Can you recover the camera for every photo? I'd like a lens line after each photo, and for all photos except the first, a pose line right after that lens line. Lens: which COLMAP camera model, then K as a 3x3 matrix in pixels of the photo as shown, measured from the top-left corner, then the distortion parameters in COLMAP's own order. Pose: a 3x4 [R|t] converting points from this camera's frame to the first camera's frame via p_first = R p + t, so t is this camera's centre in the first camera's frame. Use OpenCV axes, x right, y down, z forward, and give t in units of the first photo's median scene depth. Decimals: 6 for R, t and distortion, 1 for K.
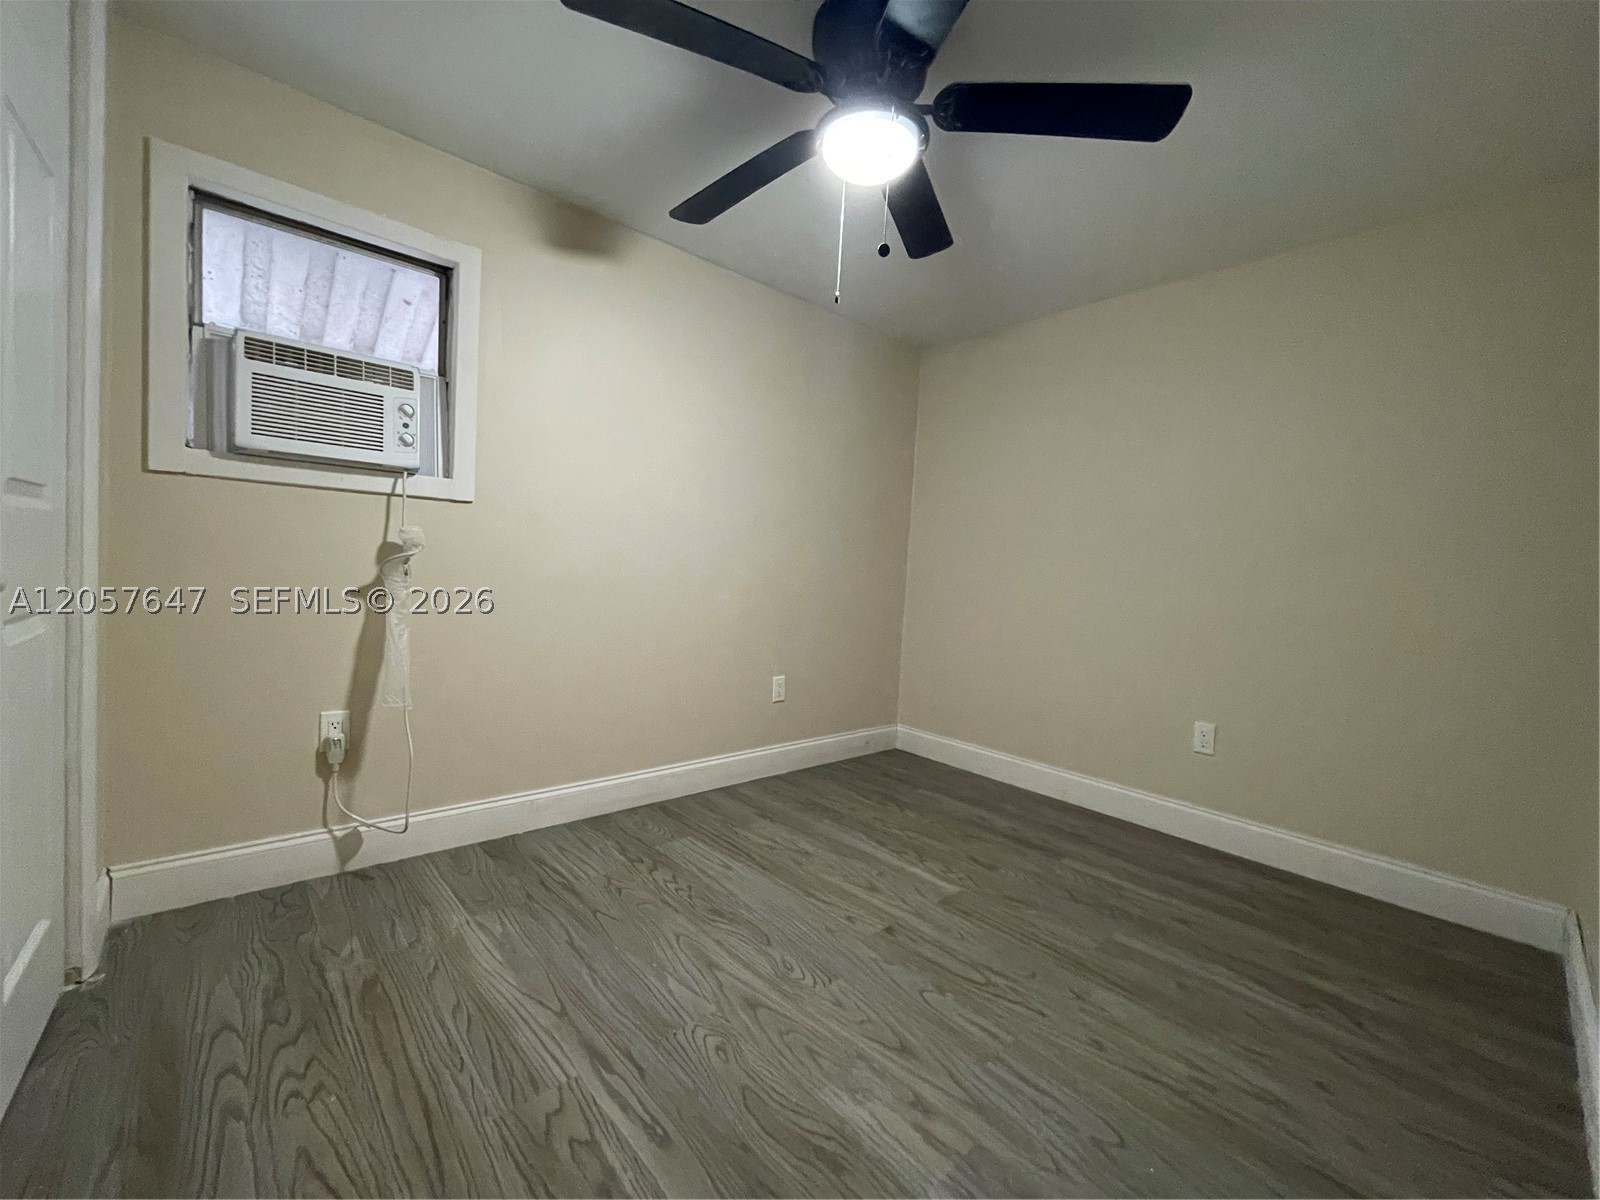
lens RADIAL K [[648.1, 0, 800.0], [0, 648.1, 600.0], [0, 0, 1]] dist [-0.000997, 0.005871]
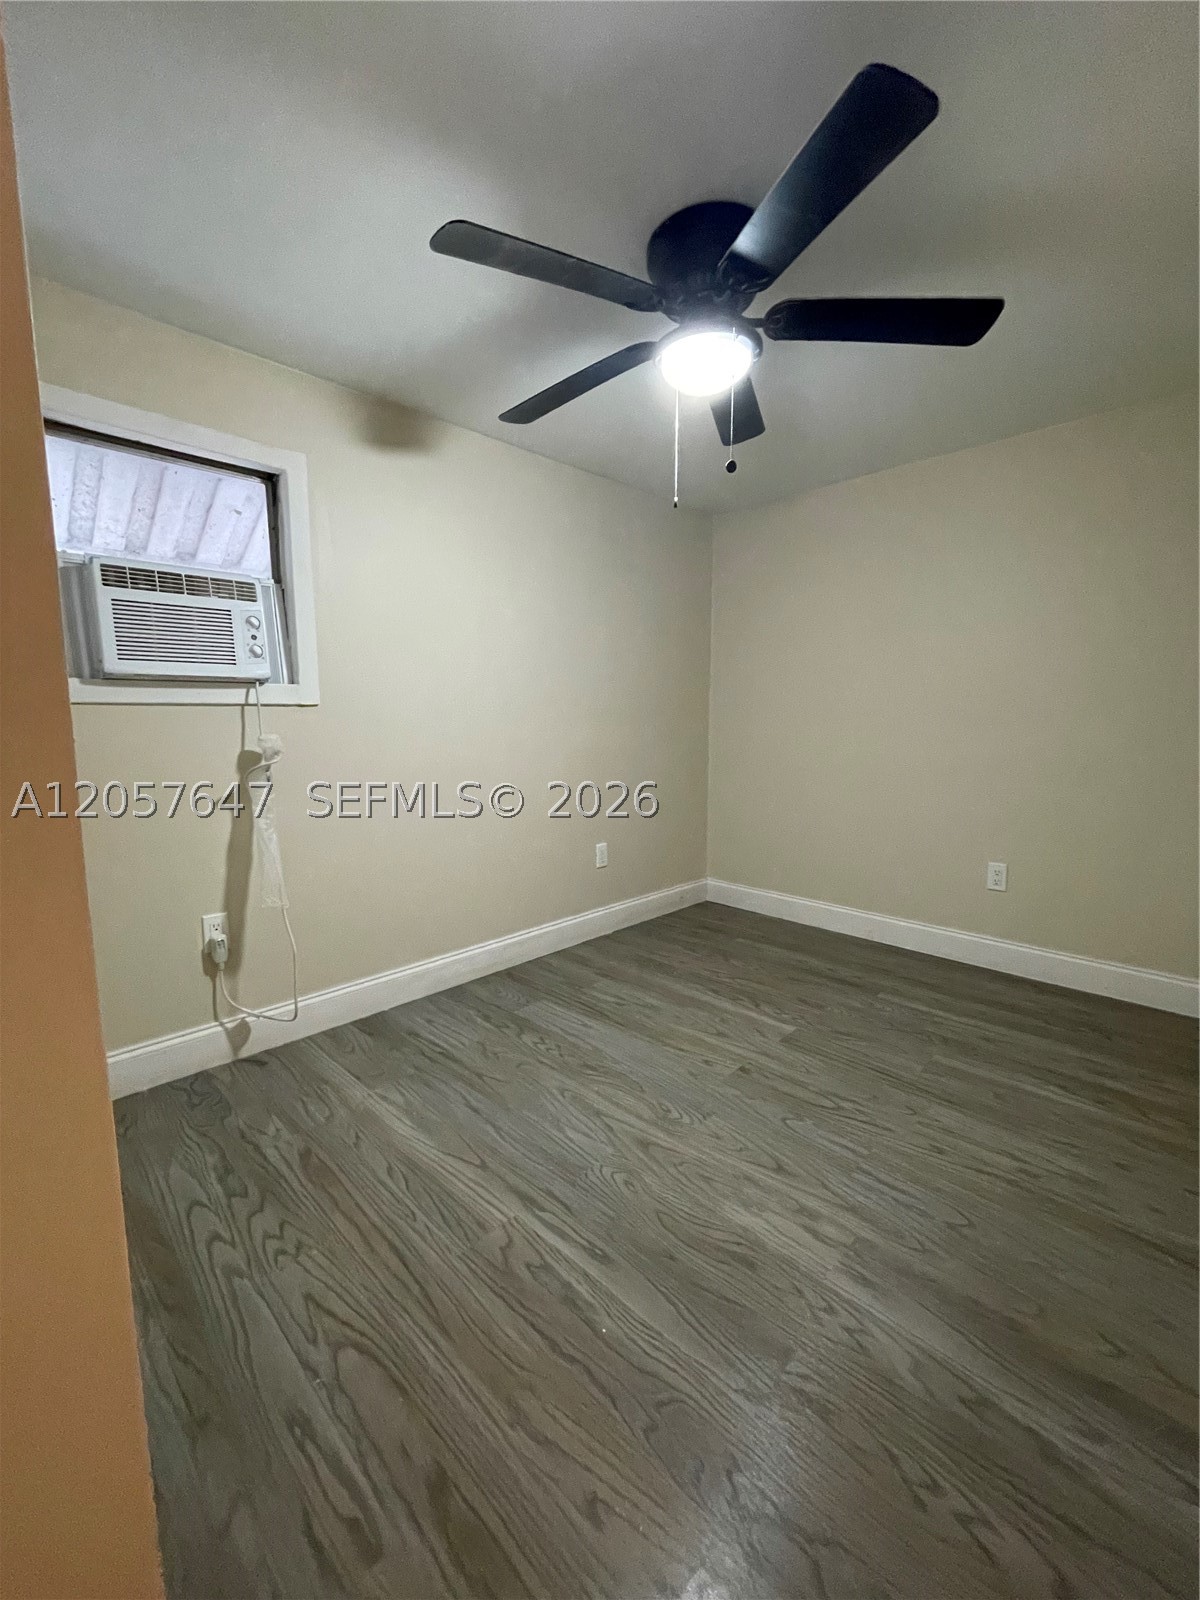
lens RADIAL K [[648.1, 0, 600.3], [0, 648.1, 795.4], [0, 0, 1]] dist [-0.000997, 0.005871]
pose [[0.996823, -0.063804, 0.047686, -0.127297], [0.060077, 0.995306, 0.075874, -0.065616], [-0.052303, -0.072768, 0.995976, -0.077064]]
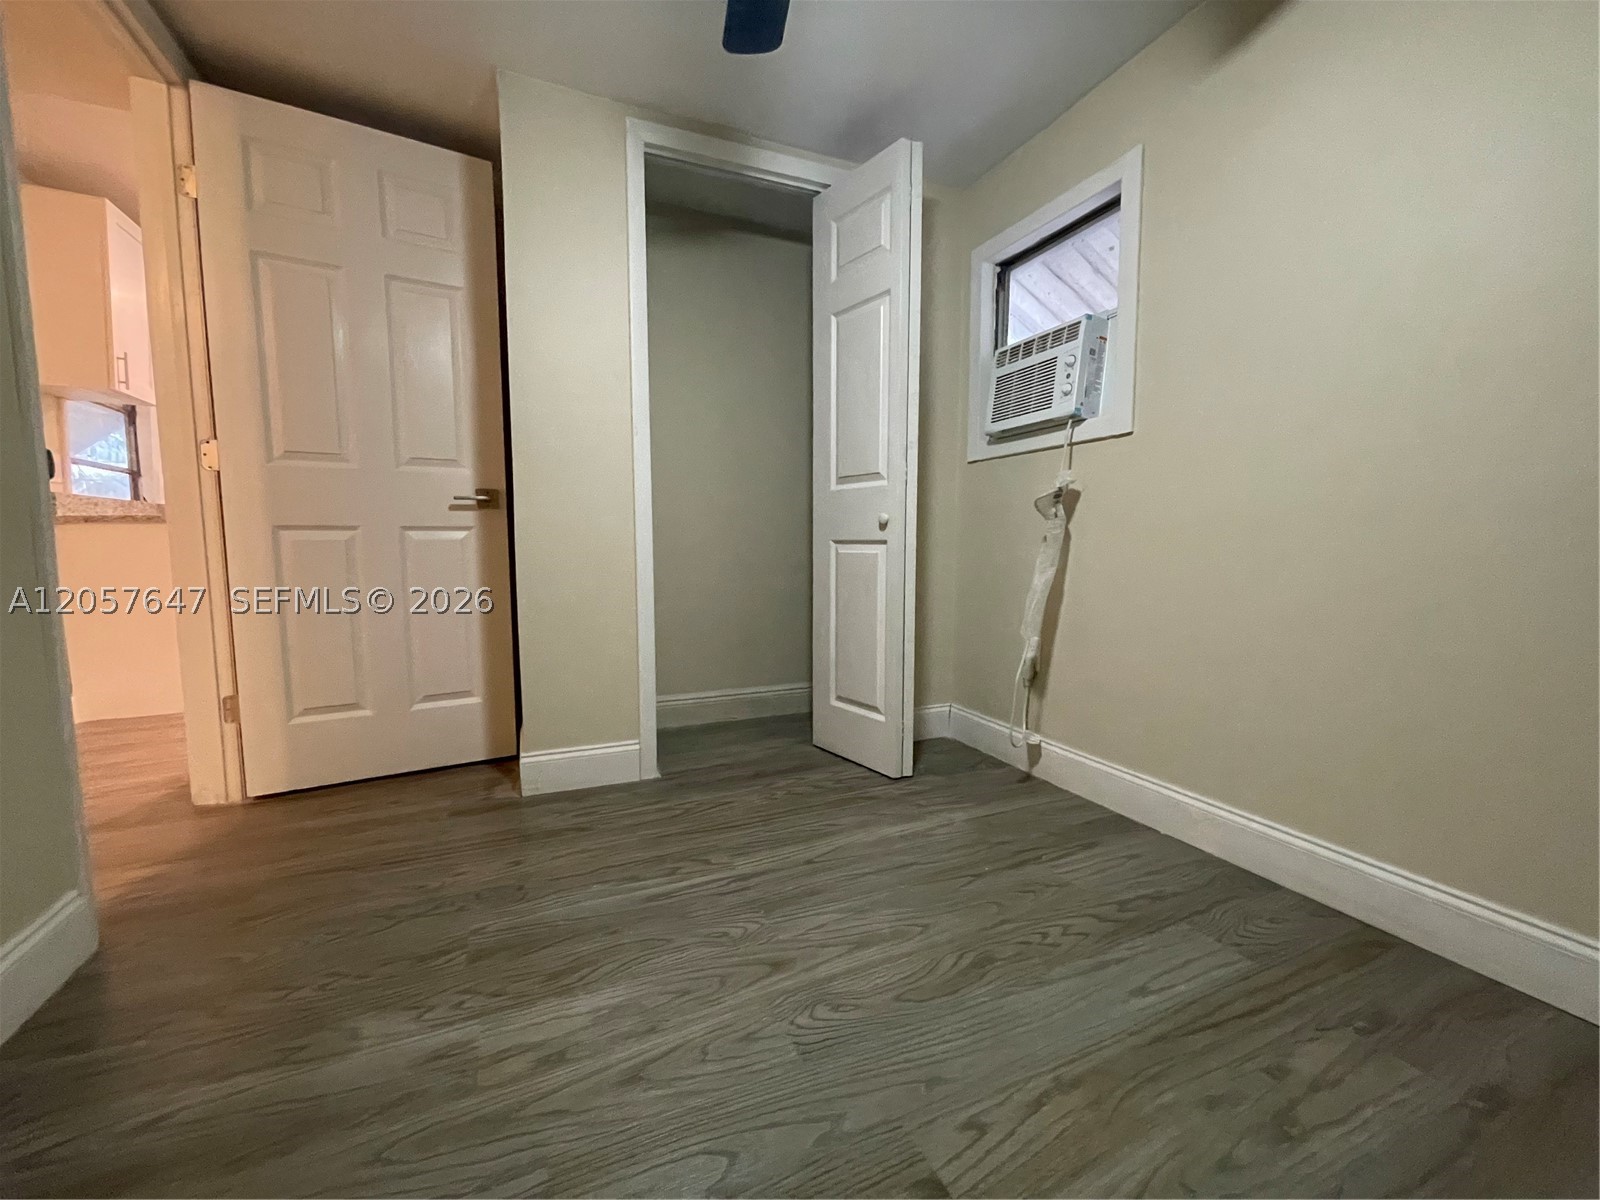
lens RADIAL K [[648.1, 0, 800.0], [0, 648.1, 600.0], [0, 0, 1]] dist [-0.000997, 0.005871]
pose [[-0.303961, 0.028088, -0.952270, 0.557720], [-0.059498, 0.997054, 0.048401, 0.071944], [0.950825, 0.071370, -0.301395, 0.957504]]
